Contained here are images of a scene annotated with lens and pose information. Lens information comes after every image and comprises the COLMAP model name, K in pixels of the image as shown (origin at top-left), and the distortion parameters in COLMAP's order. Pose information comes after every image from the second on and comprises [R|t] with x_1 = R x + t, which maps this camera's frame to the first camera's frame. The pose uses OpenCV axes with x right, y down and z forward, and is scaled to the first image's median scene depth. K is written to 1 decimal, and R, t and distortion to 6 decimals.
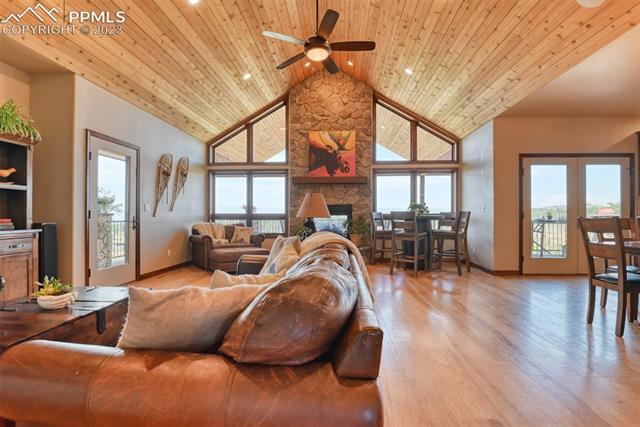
lens RADIAL K [[315.0, 0, 318.5], [0, 315.0, 216.4], [0, 0, 1]] dist [-0.028663, -0.001744]
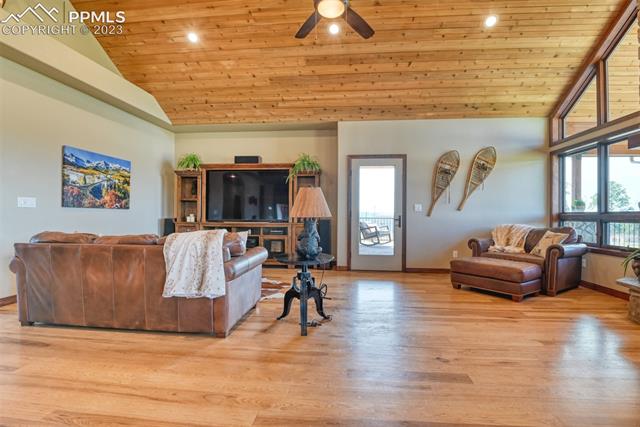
lens RADIAL K [[315.0, 0, 324.4], [0, 315.0, 217.6], [0, 0, 1]] dist [-0.028663, -0.001744]
pose [[-0.055137, 0.002248, -0.998476, 0.517822], [-0.005420, 0.999982, 0.002551, 0.004638], [0.998464, 0.005552, -0.055124, 0.690570]]
